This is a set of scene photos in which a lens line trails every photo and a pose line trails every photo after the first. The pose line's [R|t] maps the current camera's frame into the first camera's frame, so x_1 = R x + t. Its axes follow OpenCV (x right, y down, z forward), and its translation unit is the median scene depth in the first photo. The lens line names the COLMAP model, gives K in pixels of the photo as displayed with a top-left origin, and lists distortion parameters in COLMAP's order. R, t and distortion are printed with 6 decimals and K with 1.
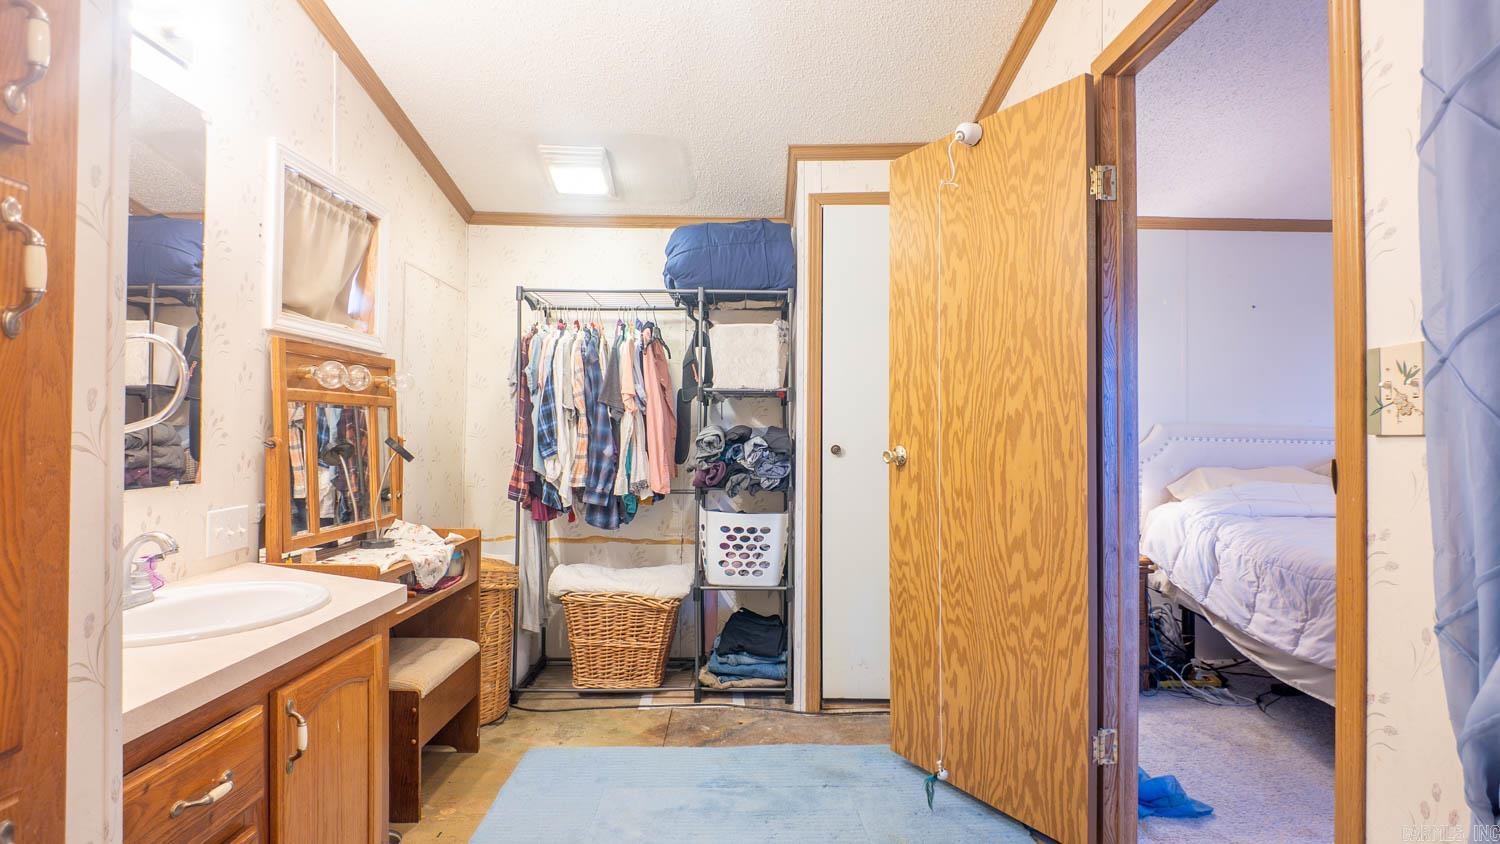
lens RADIAL K [[762.0, 0, 750.0], [0, 762.0, 422.0], [0, 0, 1]] dist [0.029002, -0.034477]
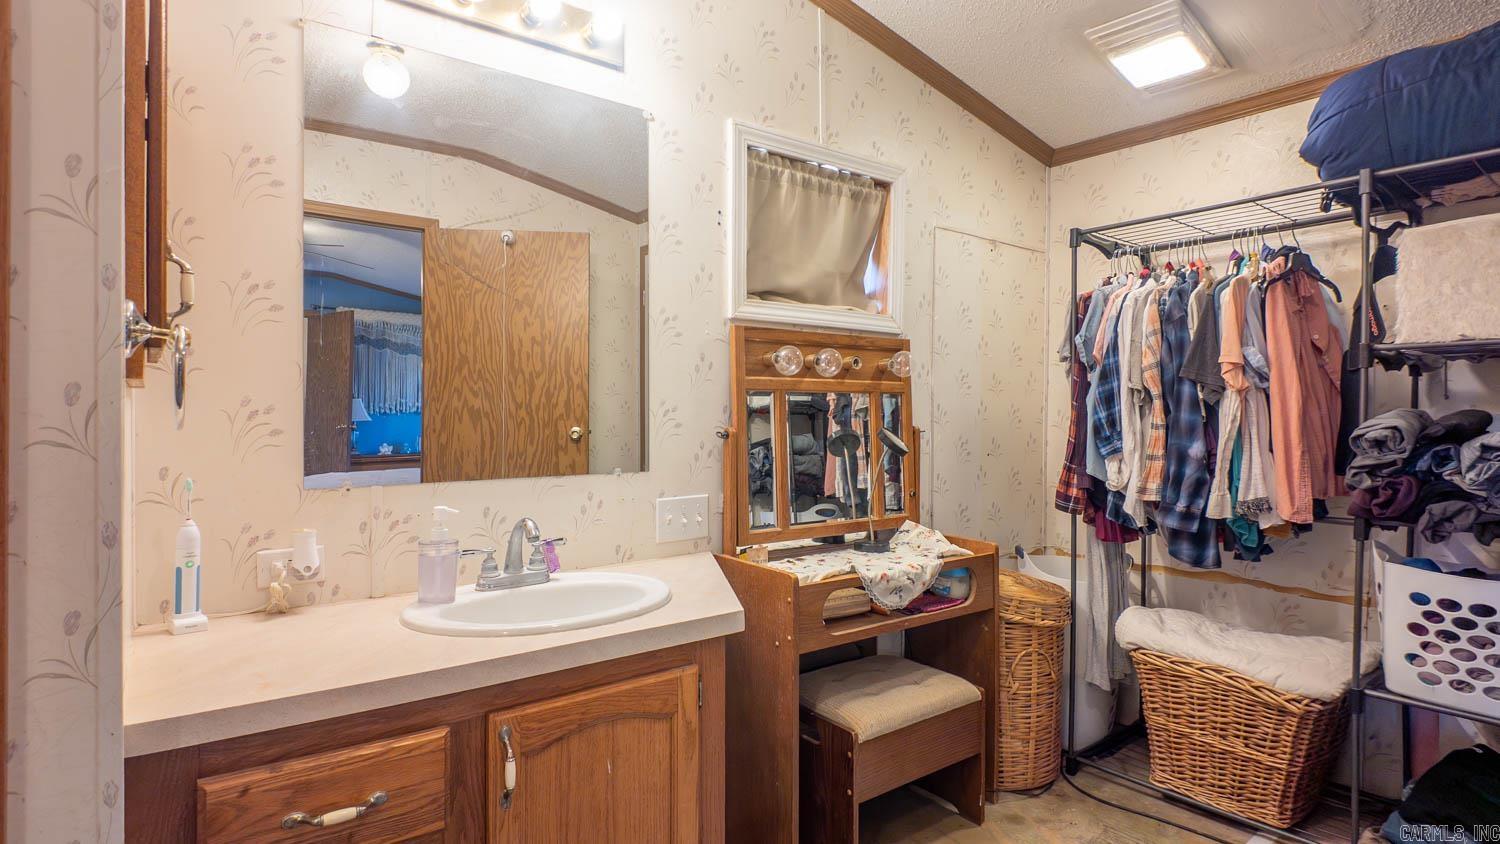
lens RADIAL K [[764.0, 0, 754.0], [0, 764.0, 419.9], [0, 0, 1]] dist [0.019866, -0.033359]
pose [[0.602098, 0.000655, -0.798422, 0.116086], [0.010812, 0.999901, 0.008973, 0.001312], [0.798349, -0.014036, 0.602031, 0.290066]]
